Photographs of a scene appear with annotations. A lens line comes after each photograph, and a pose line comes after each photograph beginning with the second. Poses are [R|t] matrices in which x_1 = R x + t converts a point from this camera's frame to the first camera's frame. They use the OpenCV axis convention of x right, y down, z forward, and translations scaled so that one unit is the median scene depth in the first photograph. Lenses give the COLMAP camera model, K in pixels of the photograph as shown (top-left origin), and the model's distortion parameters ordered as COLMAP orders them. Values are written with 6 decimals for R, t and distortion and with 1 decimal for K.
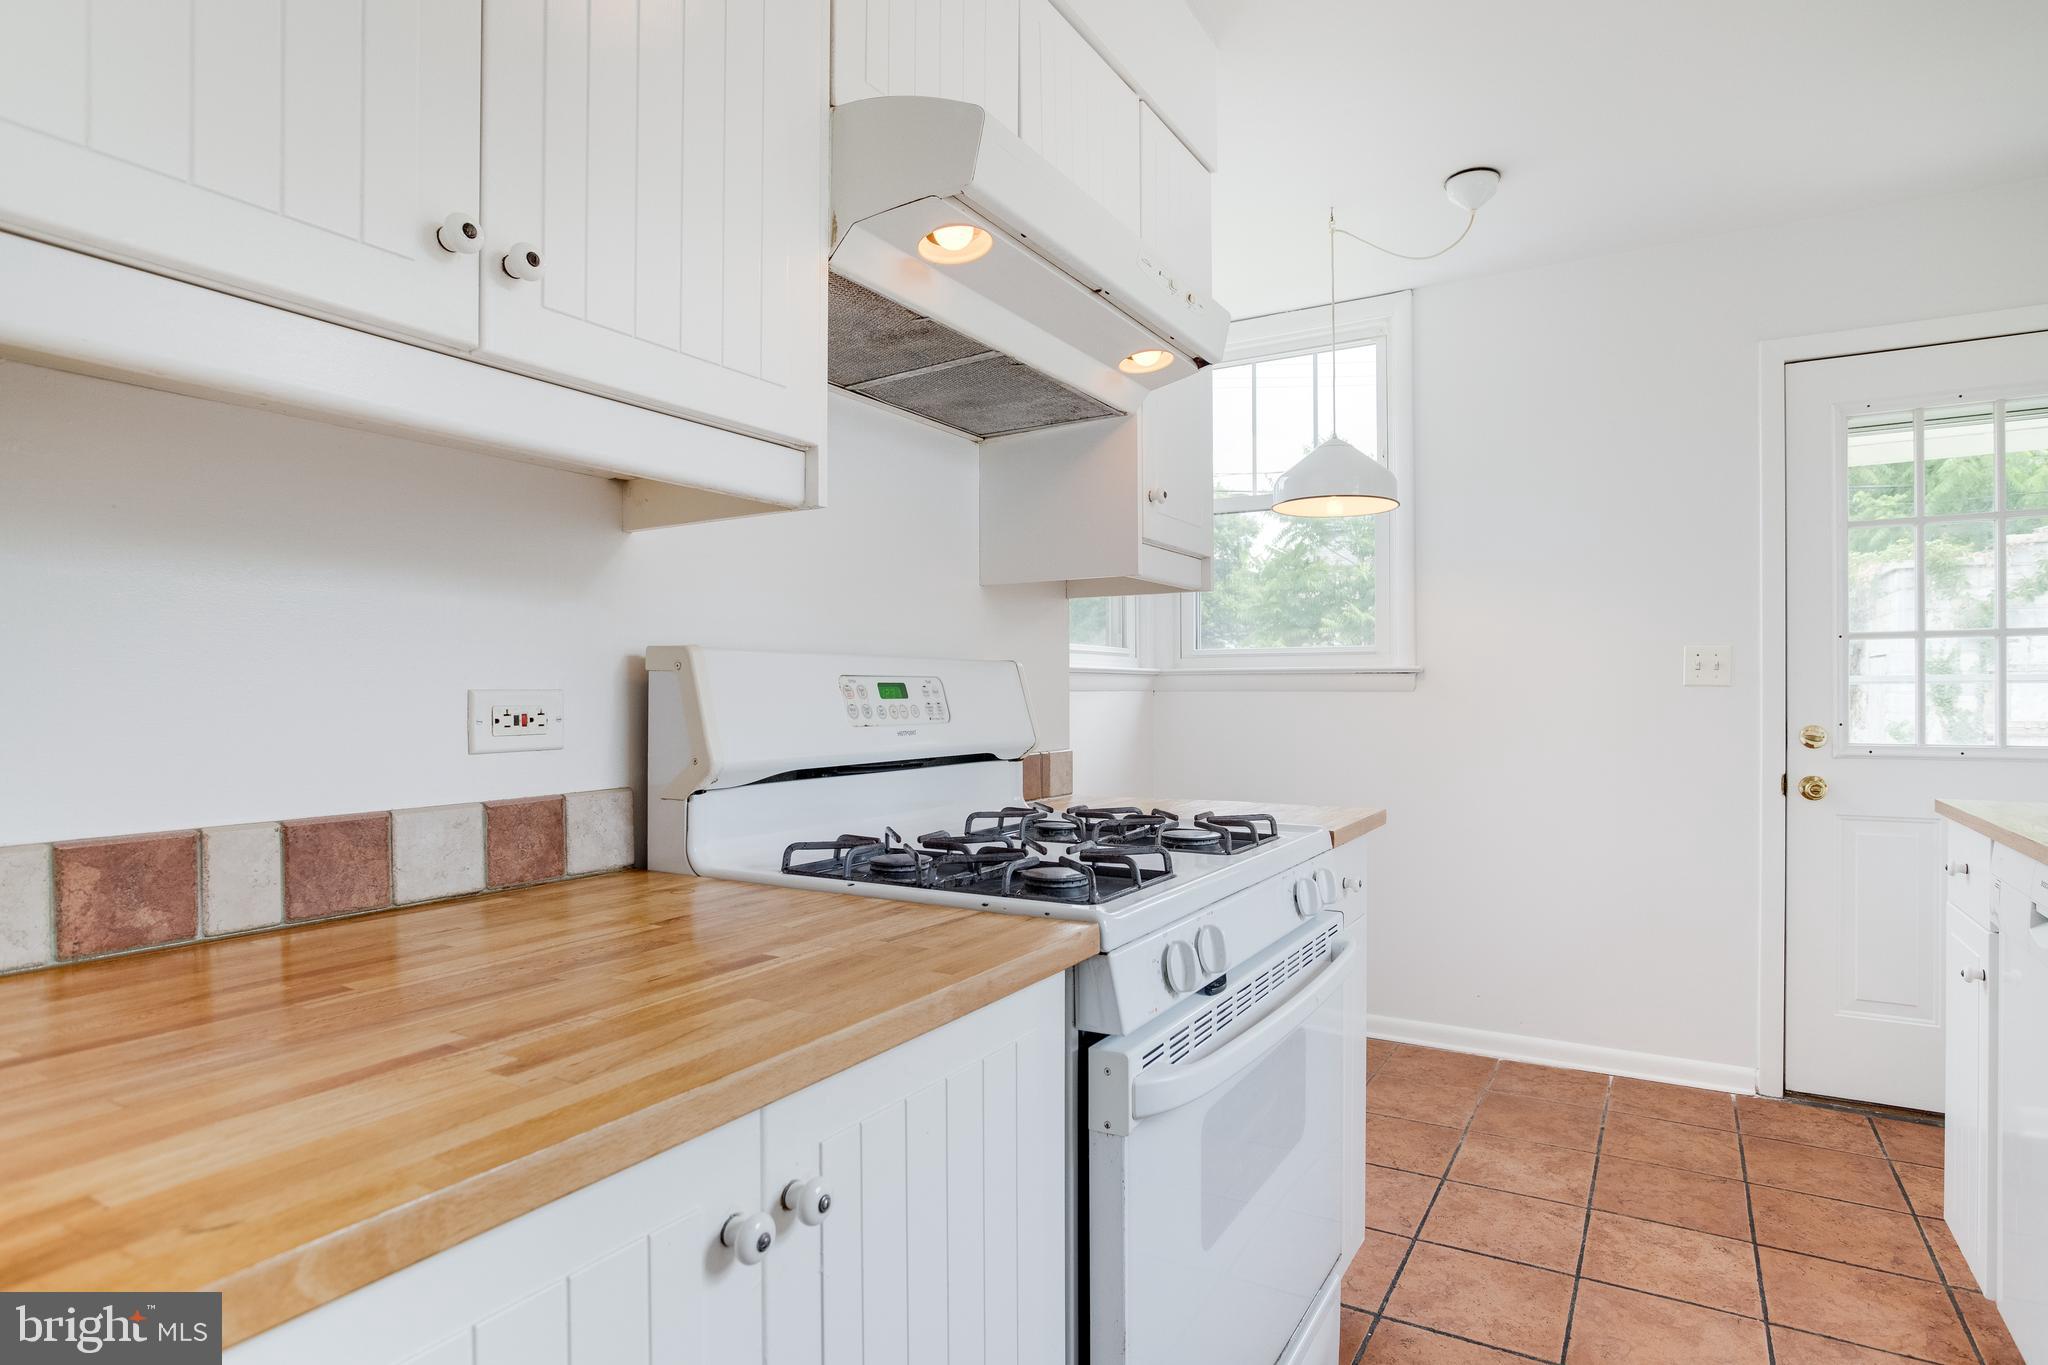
lens RADIAL K [[1155.5, 0, 1024.9], [0, 1155.5, 692.1], [0, 0, 1]] dist [0.006077, 0.001150]
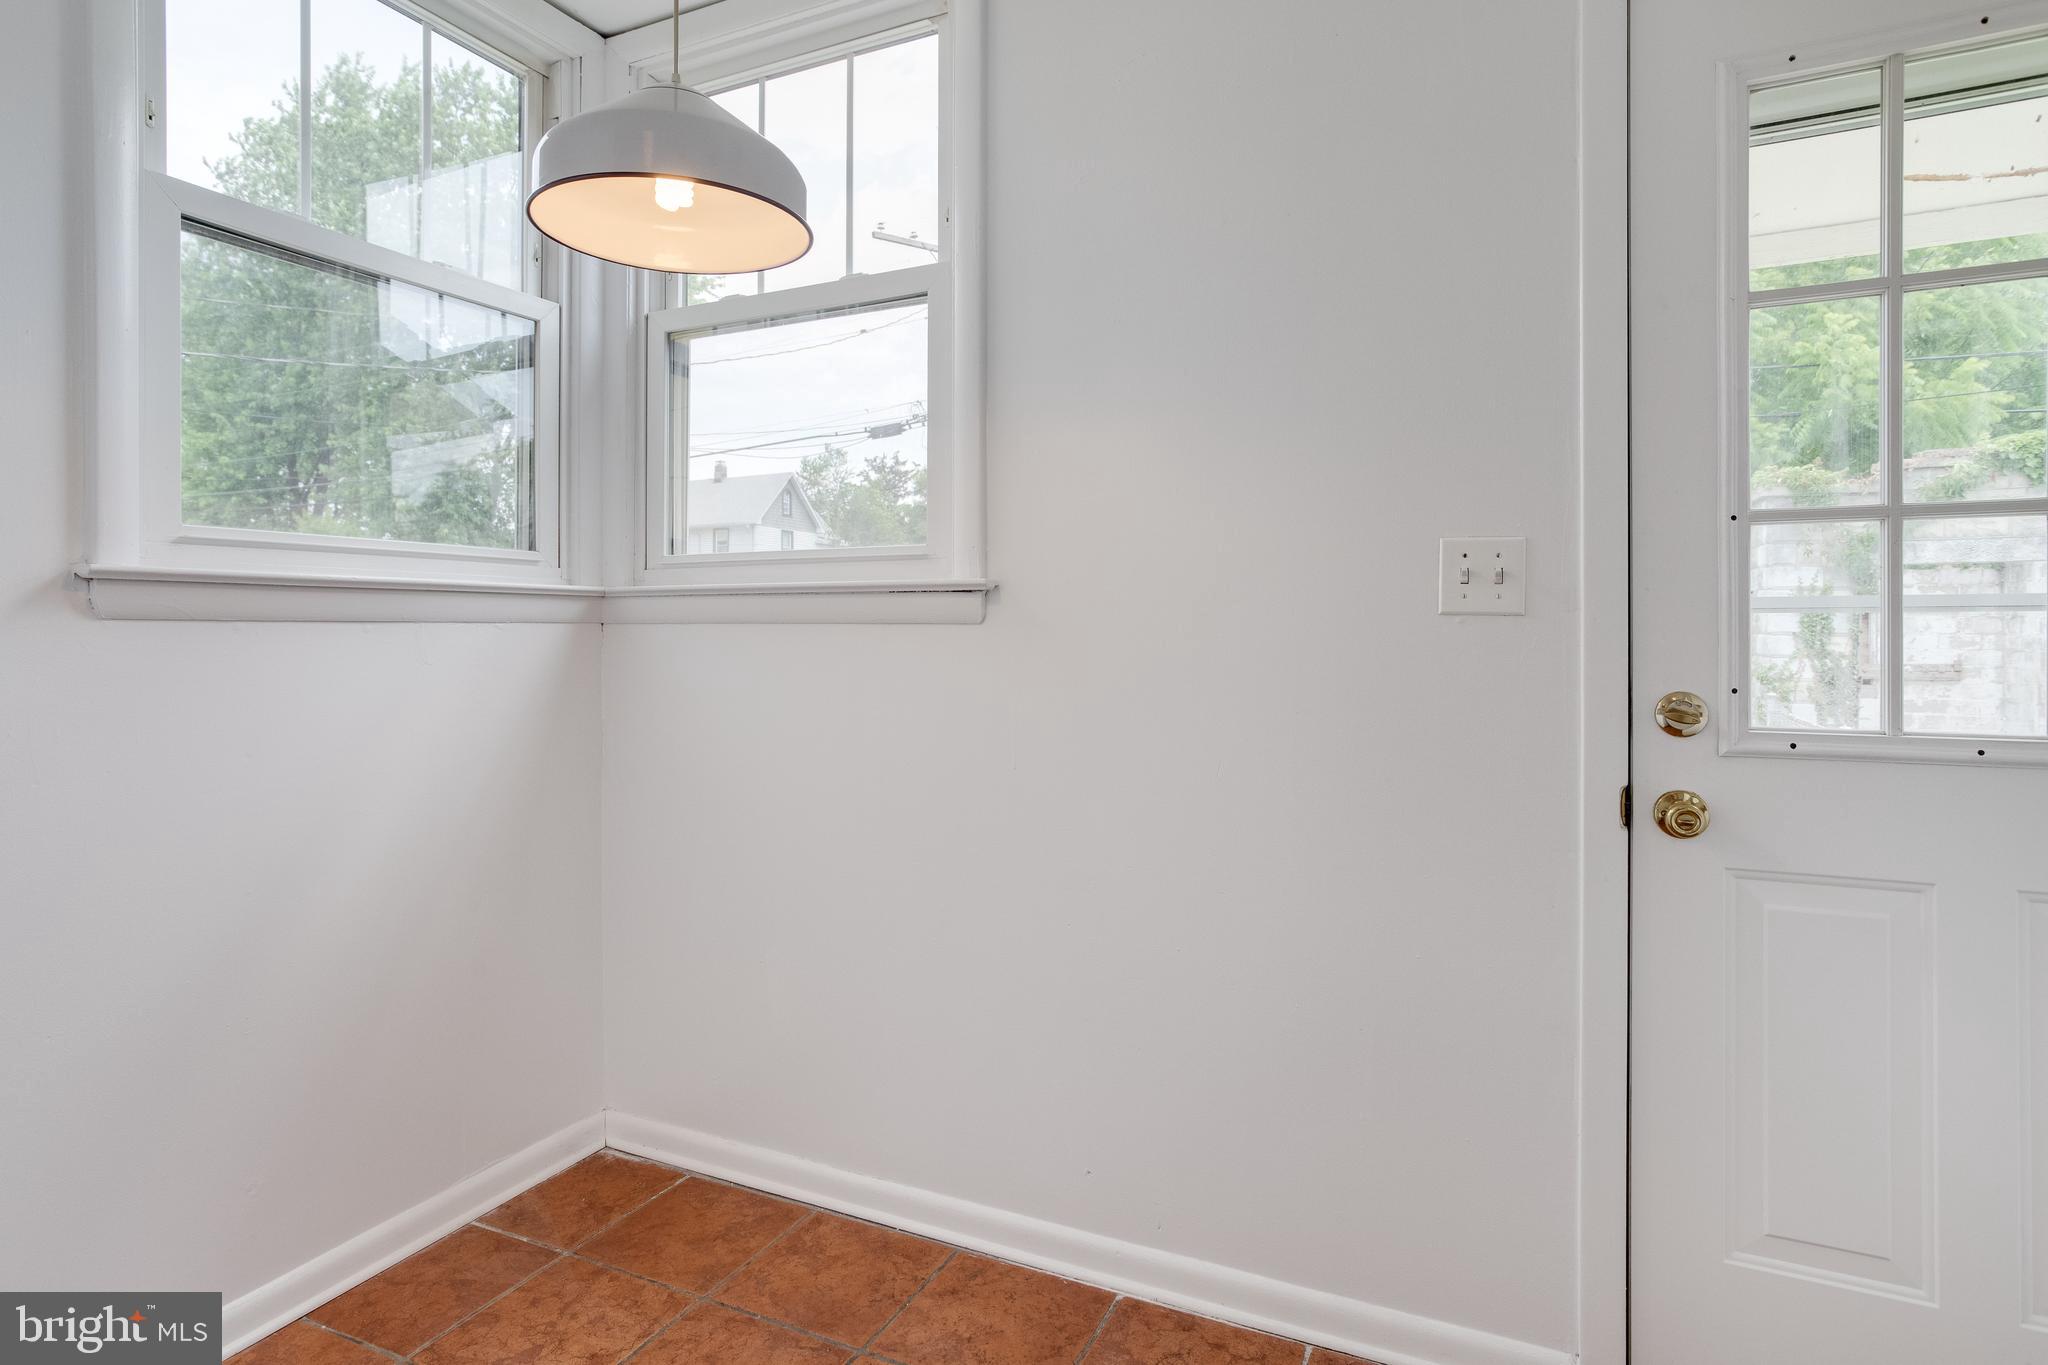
lens RADIAL K [[1155.5, 0, 929.9], [0, 1155.5, 627.6], [0, 0, 1]] dist [0.006077, 0.001150]
pose [[0.999632, 0.003292, 0.026915, 0.326113], [-0.003214, 0.999990, -0.002947, 0.002988], [-0.026924, 0.002860, 0.999633, 0.484643]]
